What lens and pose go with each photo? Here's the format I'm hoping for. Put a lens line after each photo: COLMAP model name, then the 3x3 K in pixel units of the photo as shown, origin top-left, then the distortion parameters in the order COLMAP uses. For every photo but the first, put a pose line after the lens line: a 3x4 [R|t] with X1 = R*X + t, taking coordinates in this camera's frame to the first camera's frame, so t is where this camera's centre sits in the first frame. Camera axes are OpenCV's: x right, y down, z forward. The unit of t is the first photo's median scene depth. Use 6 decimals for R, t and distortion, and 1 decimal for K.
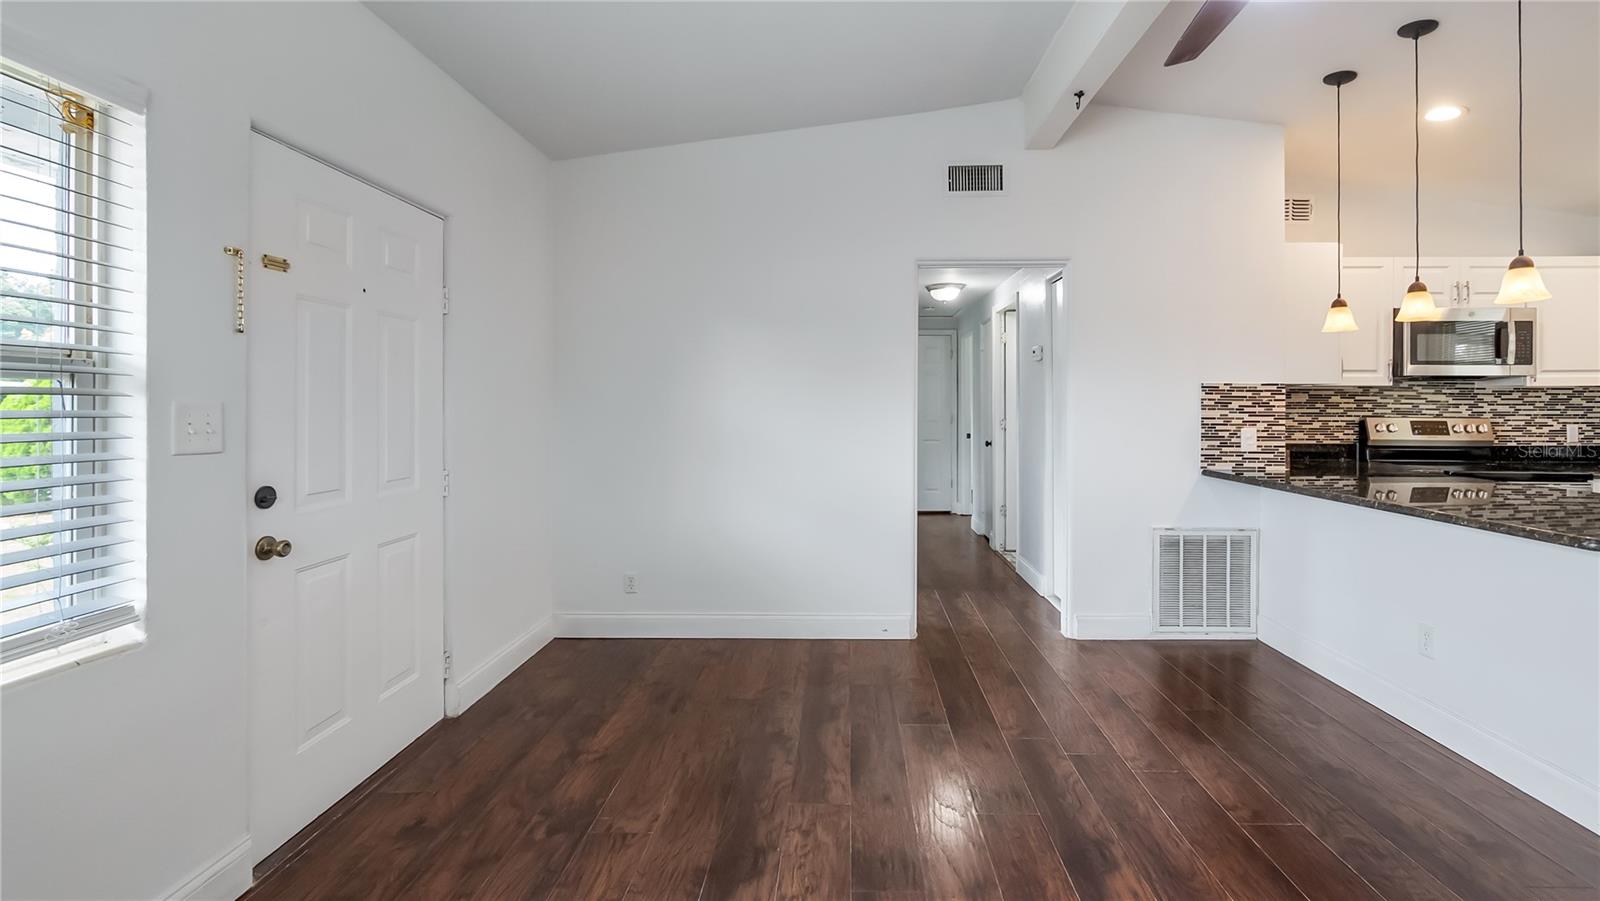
lens RADIAL K [[676.0, 0, 819.8], [0, 676.0, 406.4], [0, 0, 1]] dist [-0.007925, -0.000413]
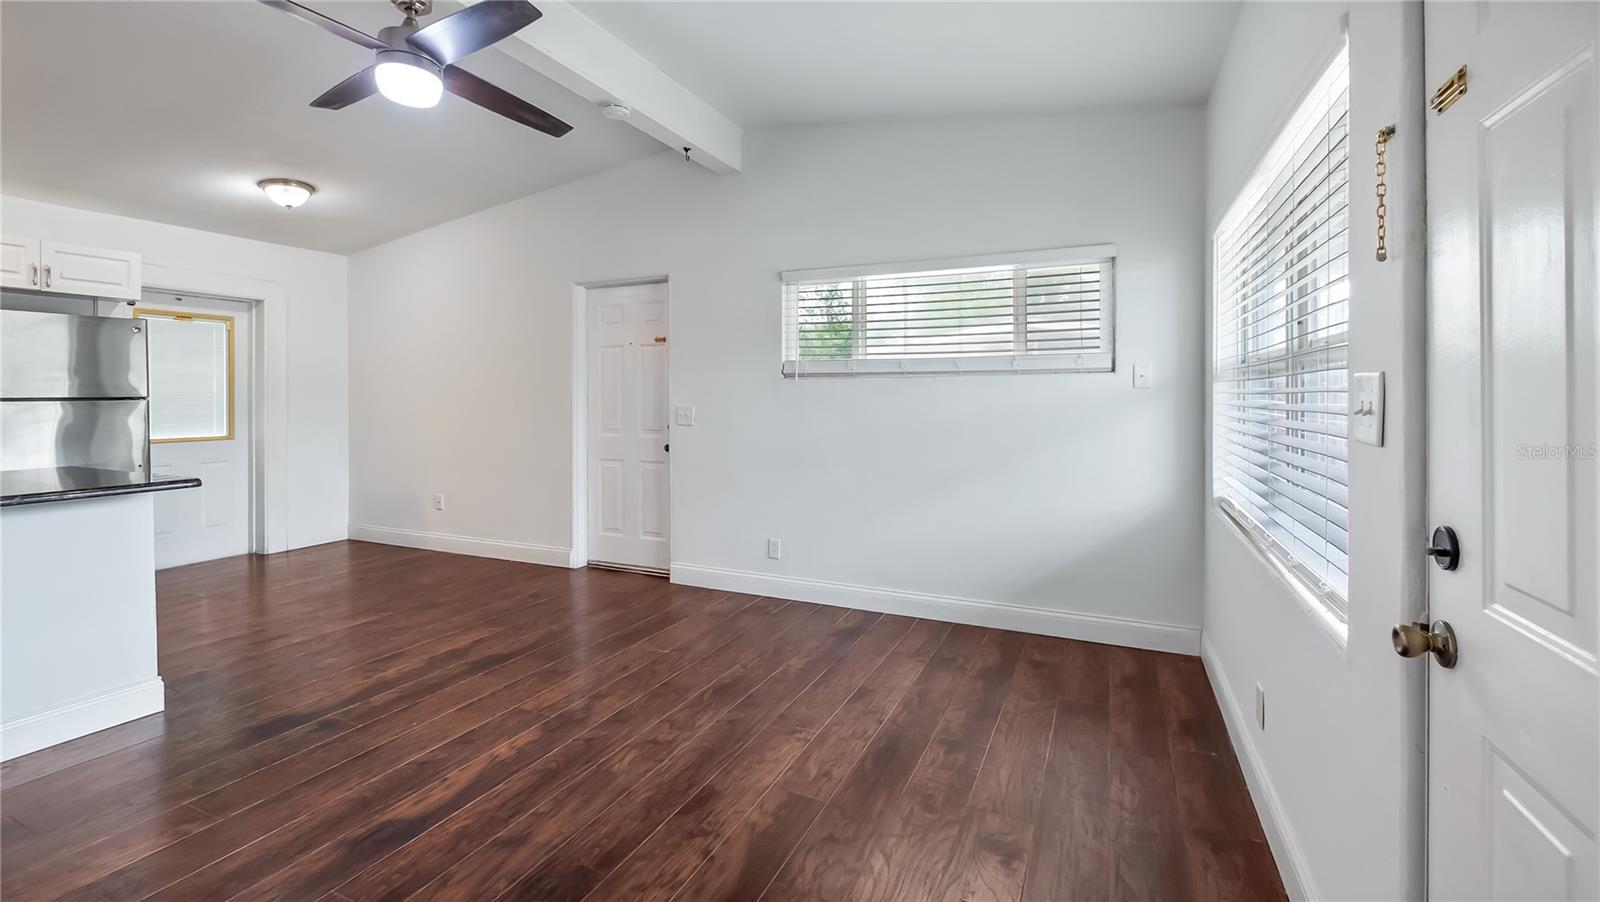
lens RADIAL K [[685.4, 0, 785.6], [0, 685.4, 400.3], [0, 0, 1]] dist [-0.005207, 0.003336]
pose [[-0.916473, -0.004870, 0.400067, -0.288319], [-0.001951, 0.999968, 0.007704, 0.005907], [-0.400092, 0.006280, -0.916454, 0.883950]]
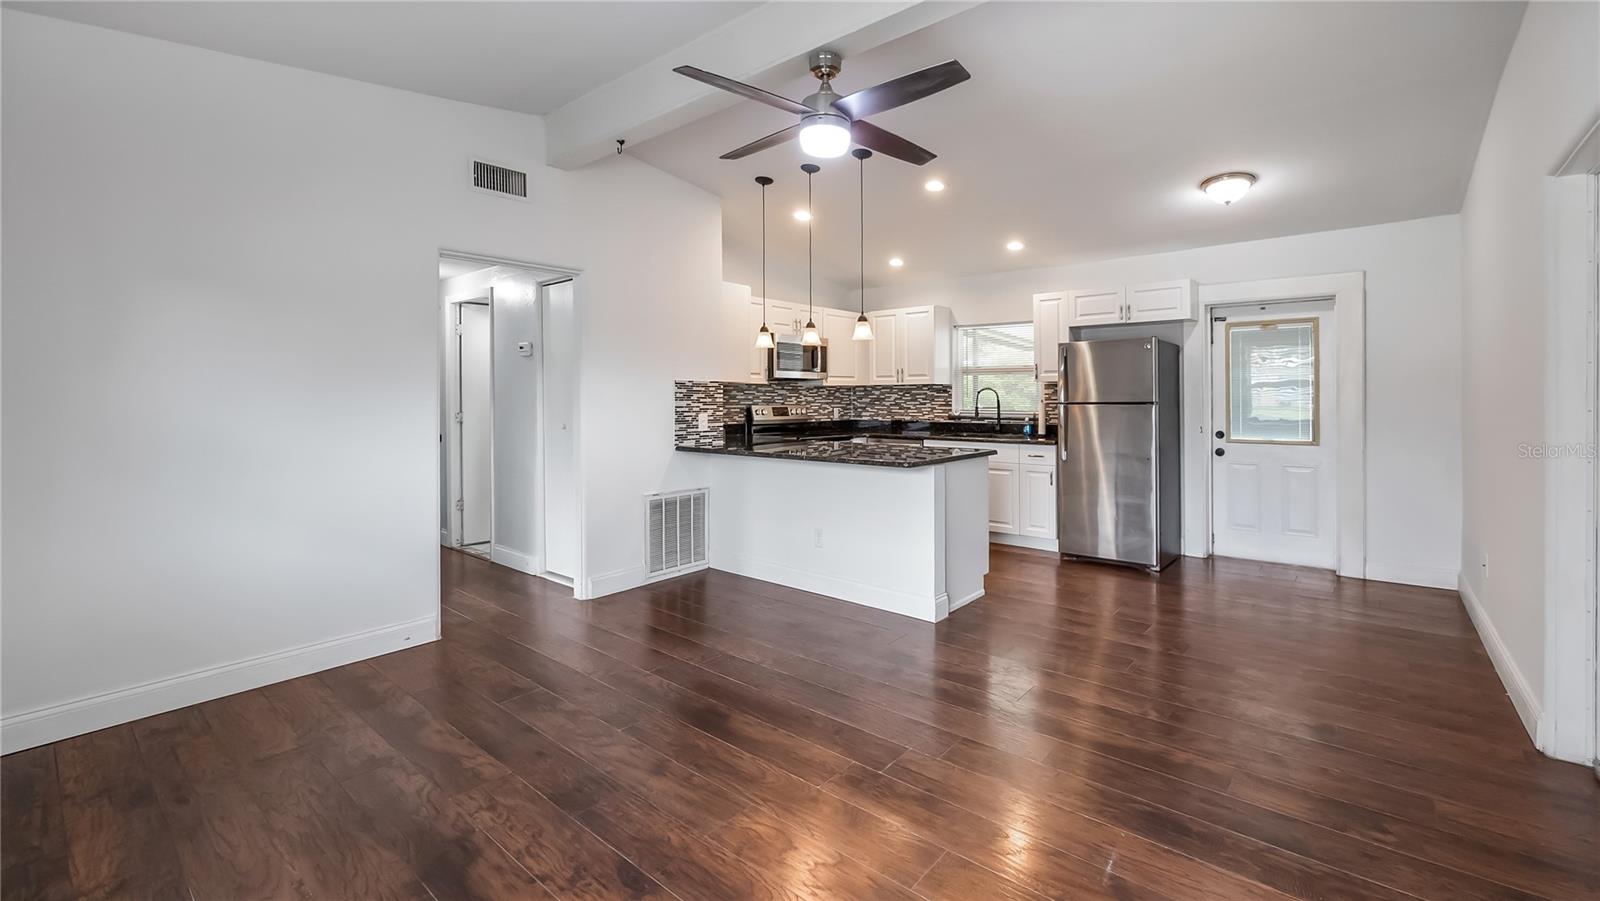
lens RADIAL K [[676.0, 0, 832.0], [0, 676.0, 390.2], [0, 0, 1]] dist [-0.007925, -0.000413]
pose [[0.600782, 0.006681, 0.799385, -0.297913], [0.003823, 0.999930, -0.011230, 0.000991], [-0.799404, 0.009803, 0.600714, -0.028457]]
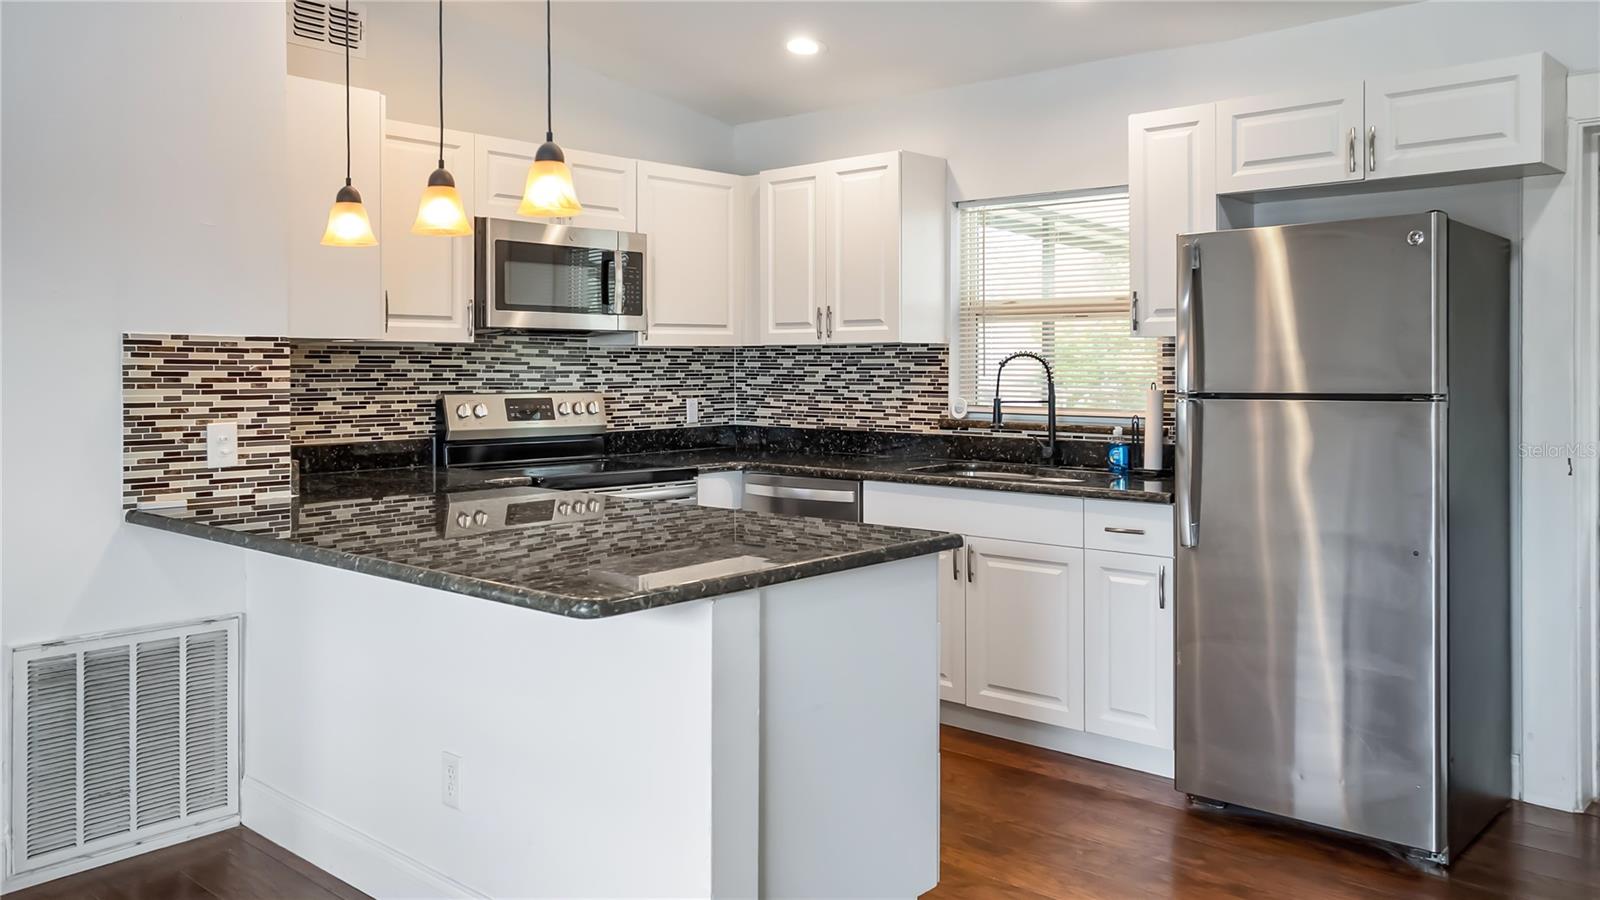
lens RADIAL K [[1232.4, 0, 808.6], [0, 1232.4, 374.9], [0, 0, 1]] dist [0.007847, 0.003409]
pose [[0.636301, -0.007521, 0.771405, 0.191894], [0.003337, 0.999970, 0.006997, -0.009313], [-0.771434, -0.001878, 0.636307, 0.048921]]
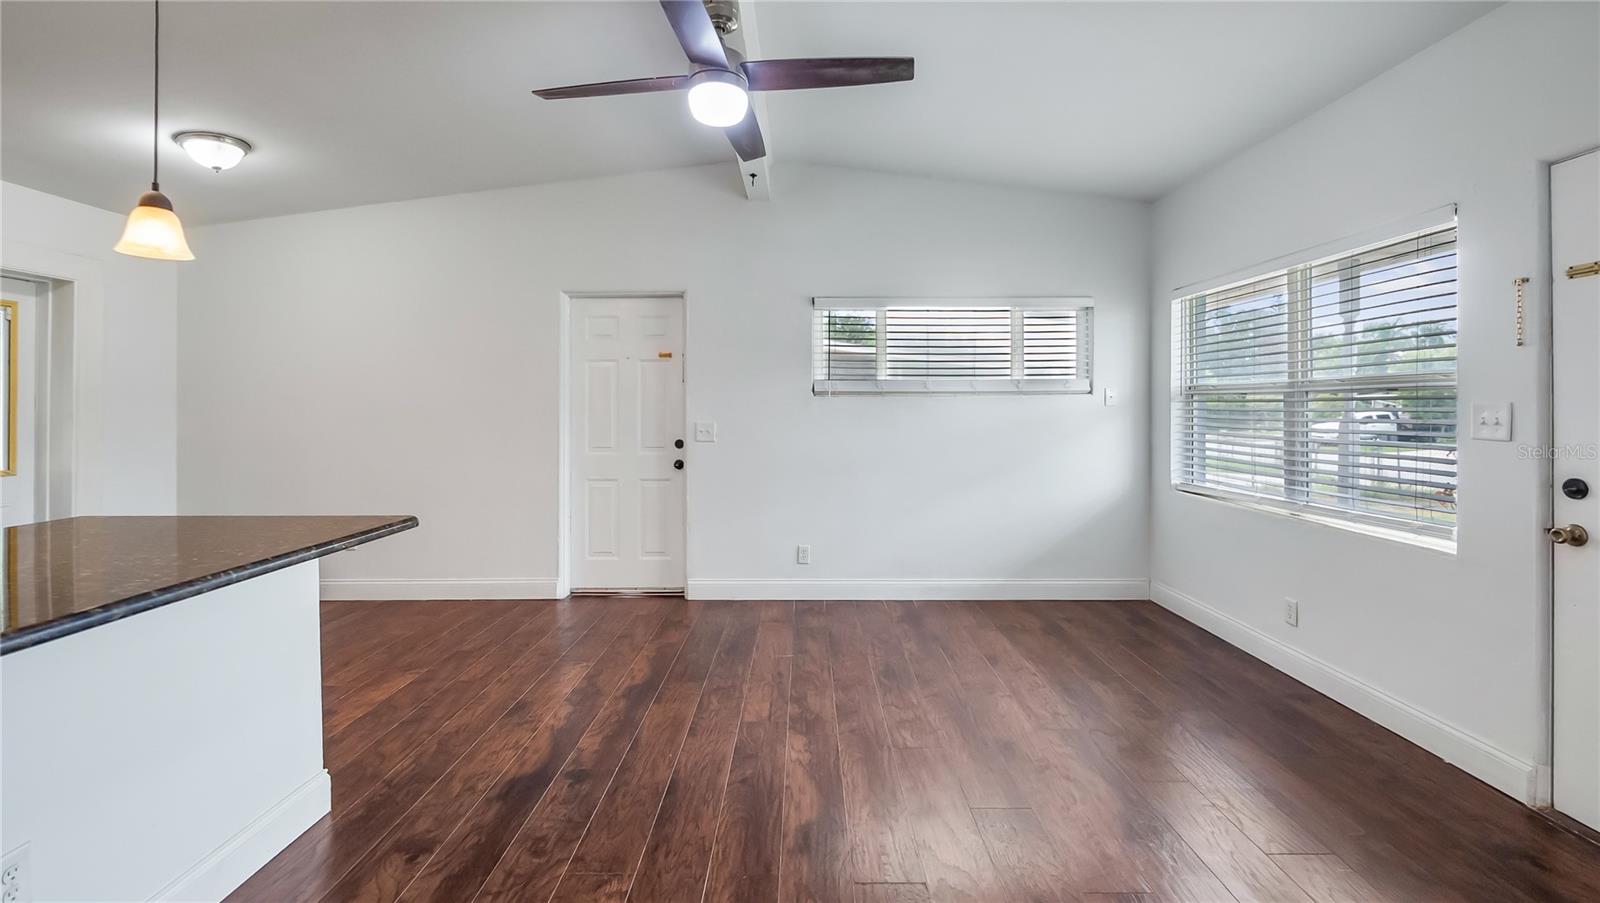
lens RADIAL K [[685.4, 0, 797.8], [0, 685.4, 413.0], [0, 0, 1]] dist [-0.005207, 0.003336]
pose [[-0.999667, -0.000775, -0.025789, 0.241635], [-0.000949, 0.999977, 0.006715, 0.000164], [0.025783, 0.006737, -0.999645, 1.077366]]
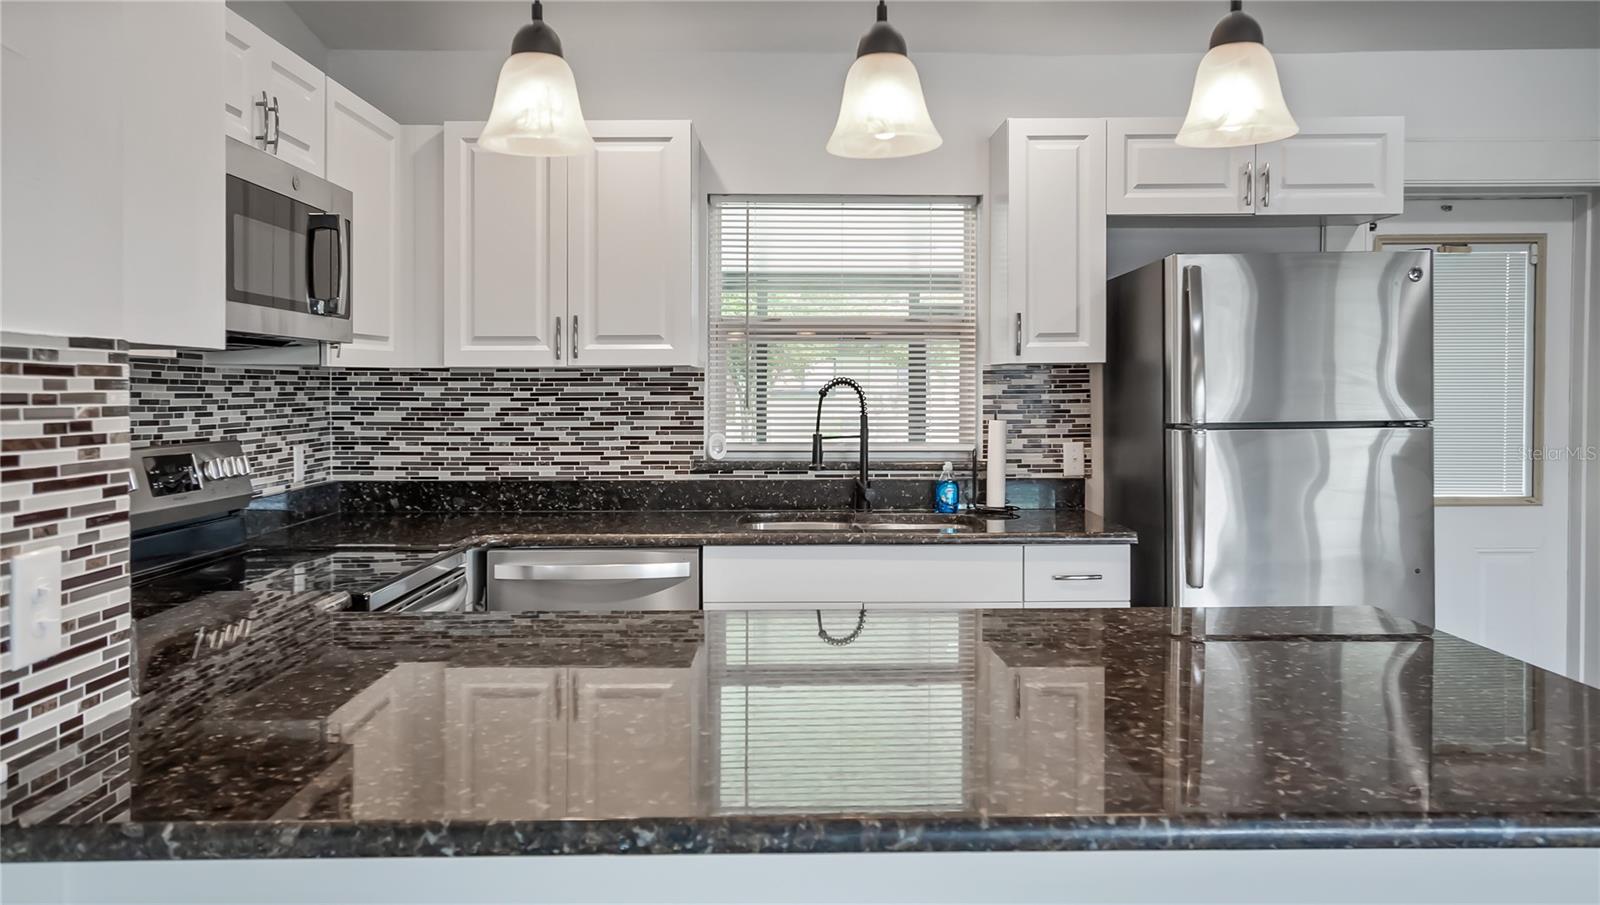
lens RADIAL K [[1210.1, 0, 799.4], [0, 1210.1, 399.8], [0, 0, 1]] dist [0.005798, 0.006248]
pose [[-0.045437, -0.010430, 0.998913, 0.254062], [0.005515, 0.999928, 0.010691, -0.016406], [-0.998952, 0.005995, -0.045376, 0.782952]]
